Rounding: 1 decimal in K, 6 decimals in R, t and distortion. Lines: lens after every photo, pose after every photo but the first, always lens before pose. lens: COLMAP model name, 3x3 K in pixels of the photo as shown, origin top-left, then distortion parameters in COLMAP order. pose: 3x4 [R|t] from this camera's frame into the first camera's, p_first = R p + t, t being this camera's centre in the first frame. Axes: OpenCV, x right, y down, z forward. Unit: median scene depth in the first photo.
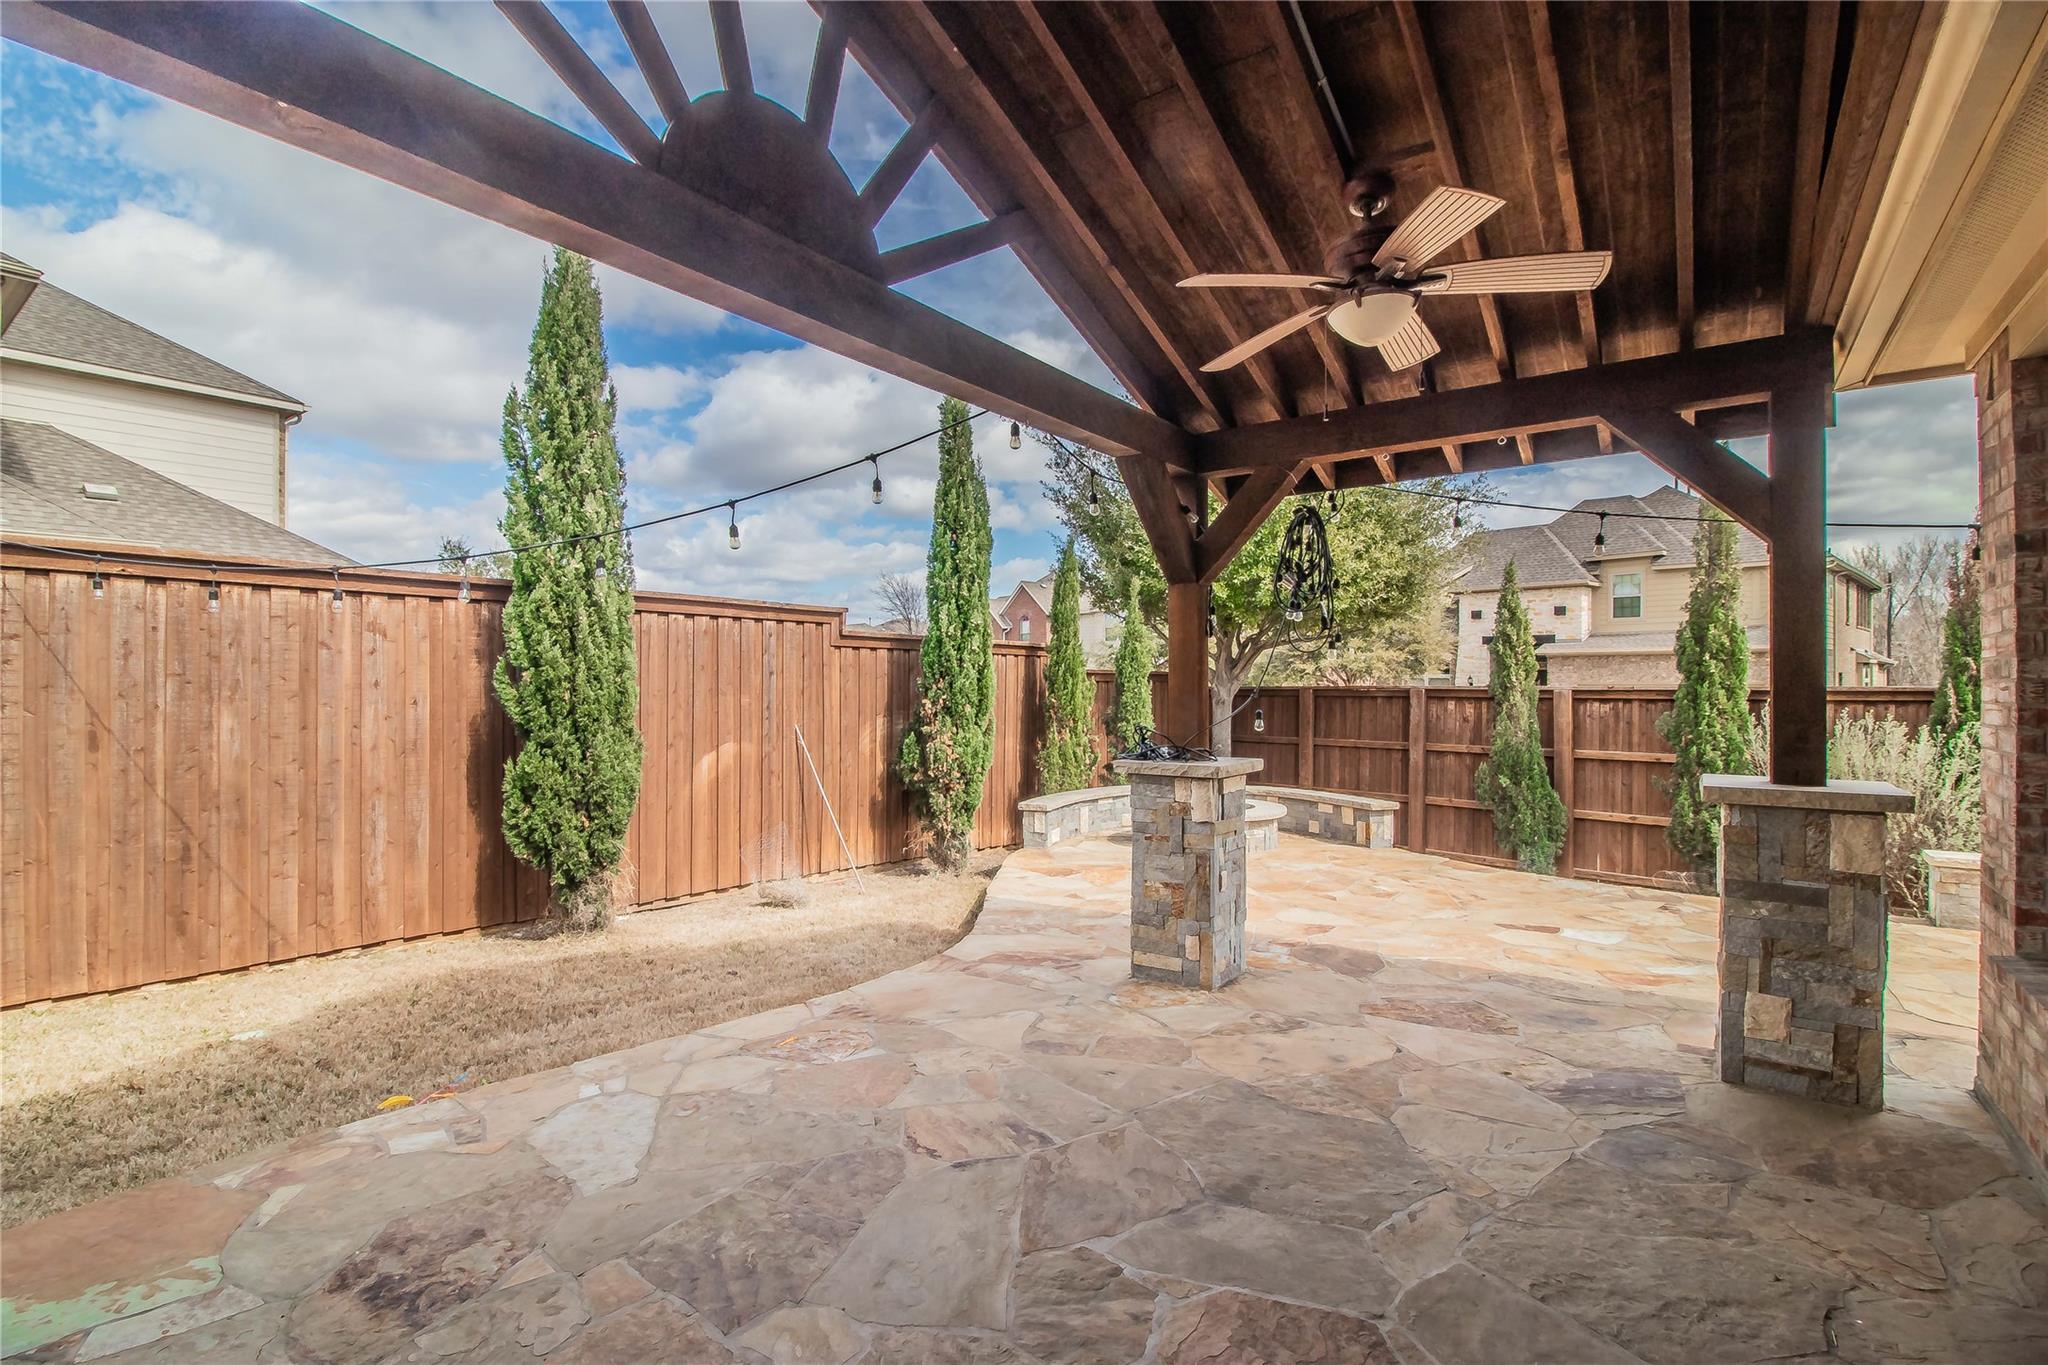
lens RADIAL K [[955.3, 0, 1014.4], [0, 955.3, 682.4], [0, 0, 1]] dist [-0.015722, -0.002369]
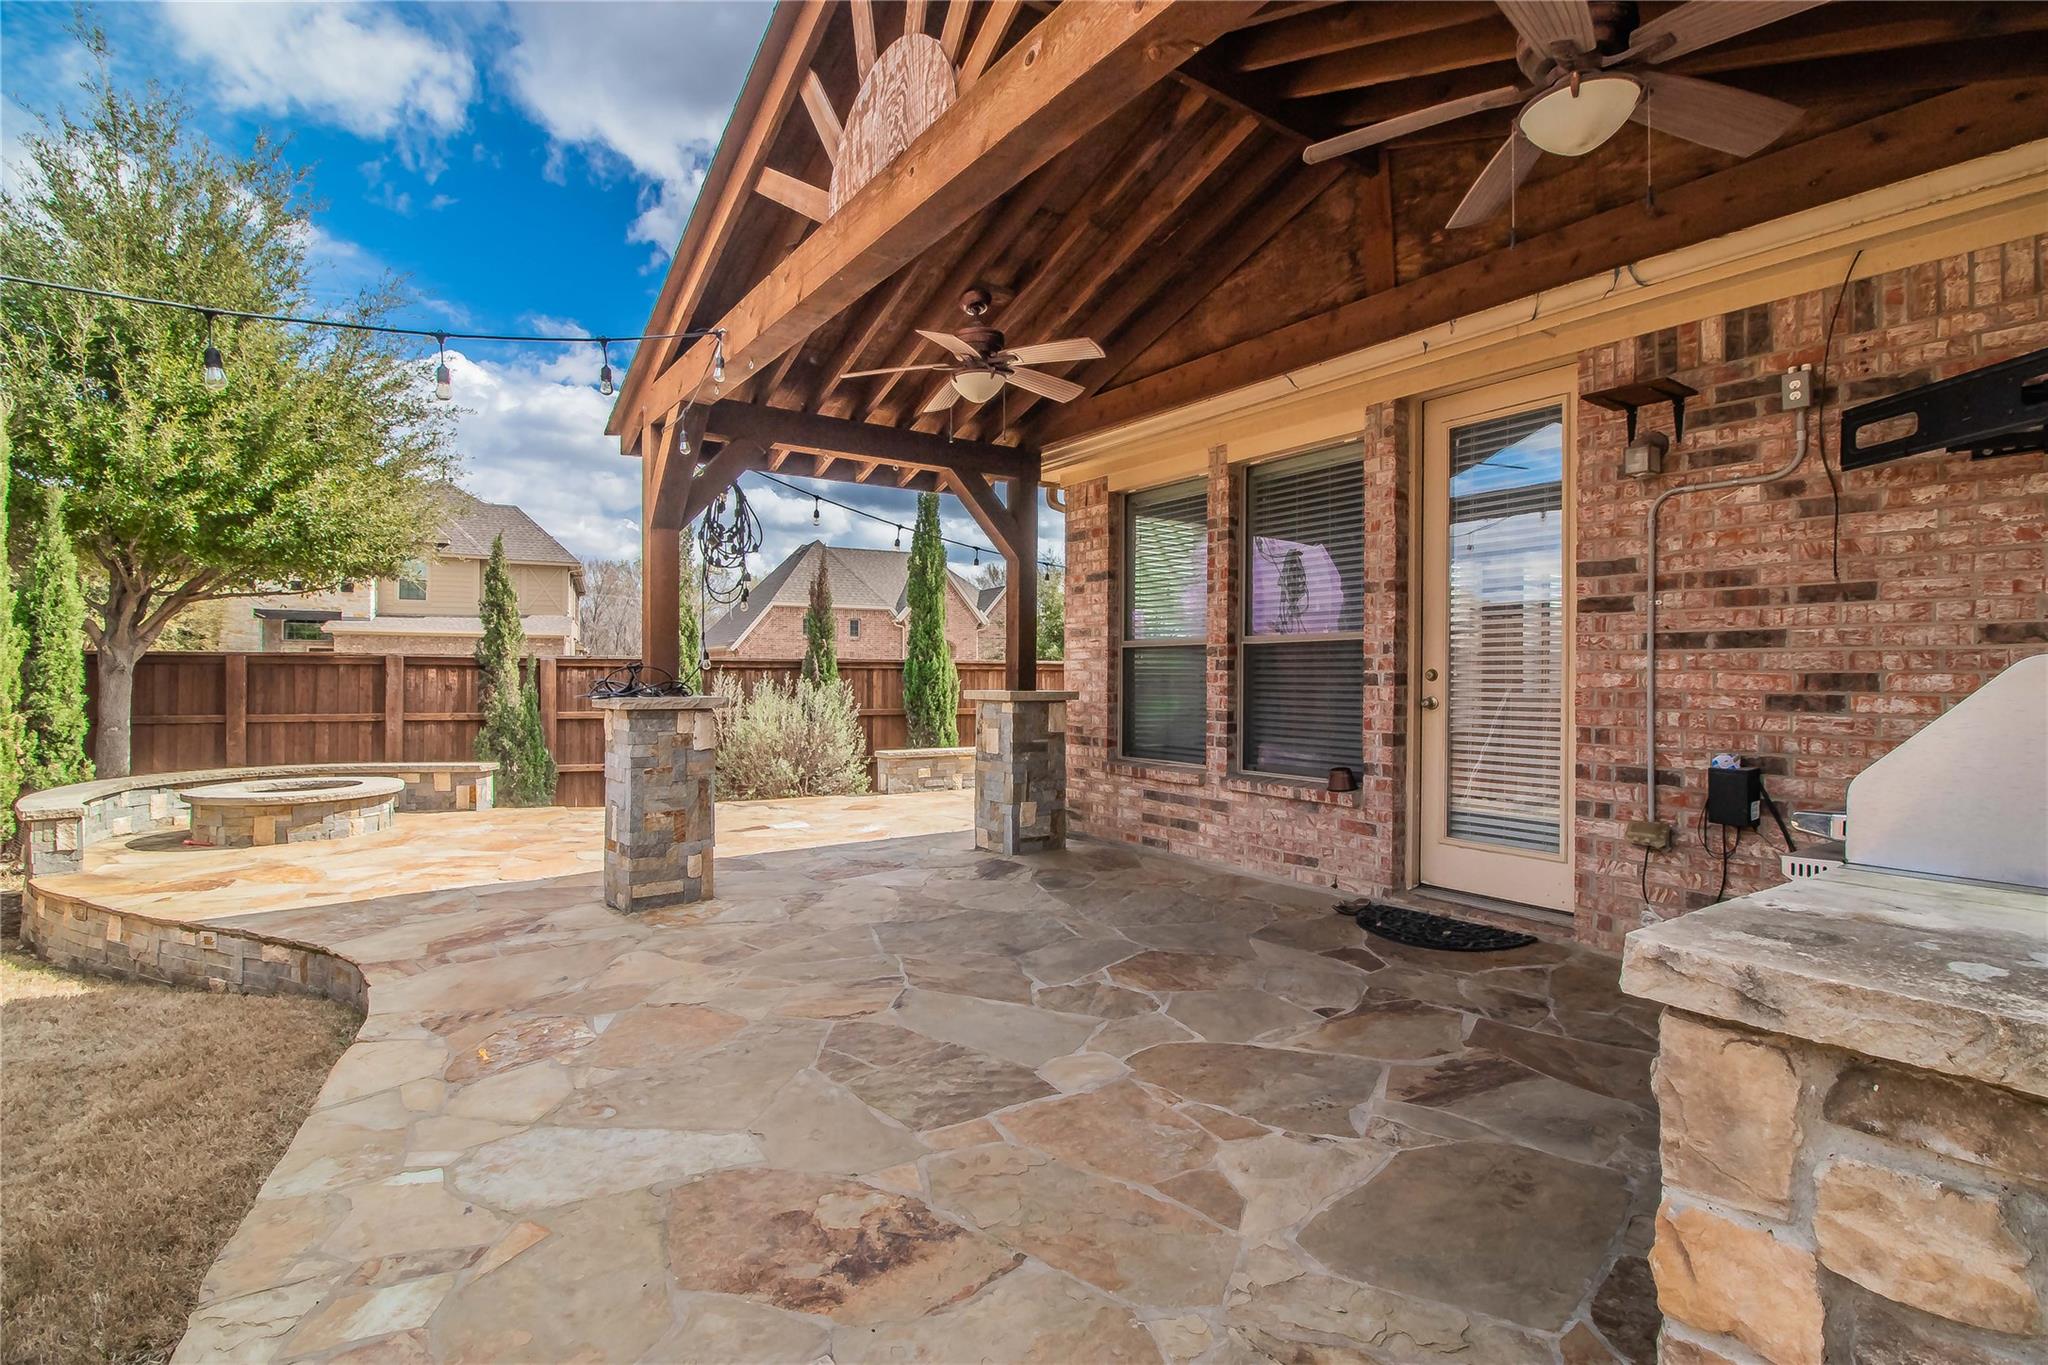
lens RADIAL K [[955.3, 0, 1012.5], [0, 955.3, 680.6], [0, 0, 1]] dist [-0.015722, -0.002369]
pose [[0.324928, -0.003648, 0.945732, -0.783978], [-0.006176, 0.999963, 0.005979, 0.061731], [-0.945719, -0.007783, 0.324893, 0.327039]]
